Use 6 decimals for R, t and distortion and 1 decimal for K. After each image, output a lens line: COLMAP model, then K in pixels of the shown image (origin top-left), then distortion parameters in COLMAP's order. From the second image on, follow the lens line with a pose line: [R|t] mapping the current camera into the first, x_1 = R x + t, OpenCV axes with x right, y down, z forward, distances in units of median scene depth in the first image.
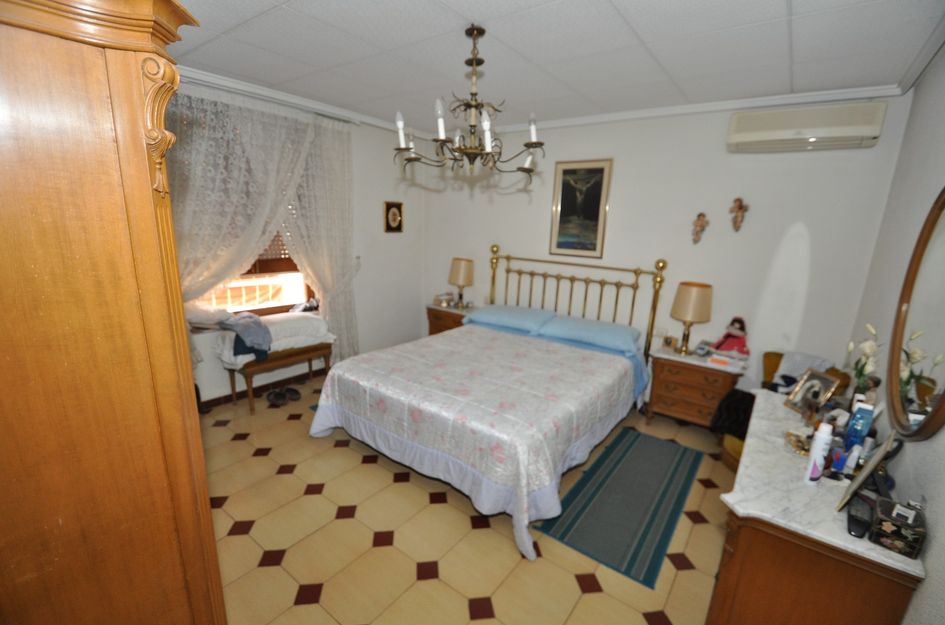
lens RADIAL K [[410.0, 0, 471.4], [0, 410.0, 317.1], [0, 0, 1]] dist [-0.007515, -0.000886]
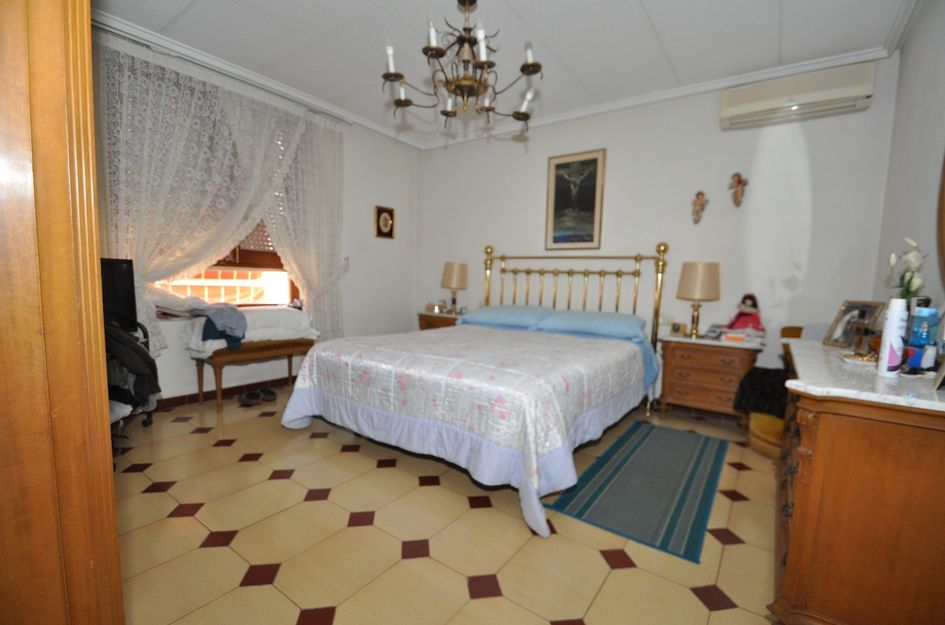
lens RADIAL K [[410.0, 0, 473.7], [0, 410.0, 314.5], [0, 0, 1]] dist [-0.007515, -0.000886]
pose [[0.999662, -0.010161, 0.023930, -0.005289], [0.013489, 0.989587, -0.143302, 0.176942], [-0.022225, 0.143577, 0.989390, 0.090105]]
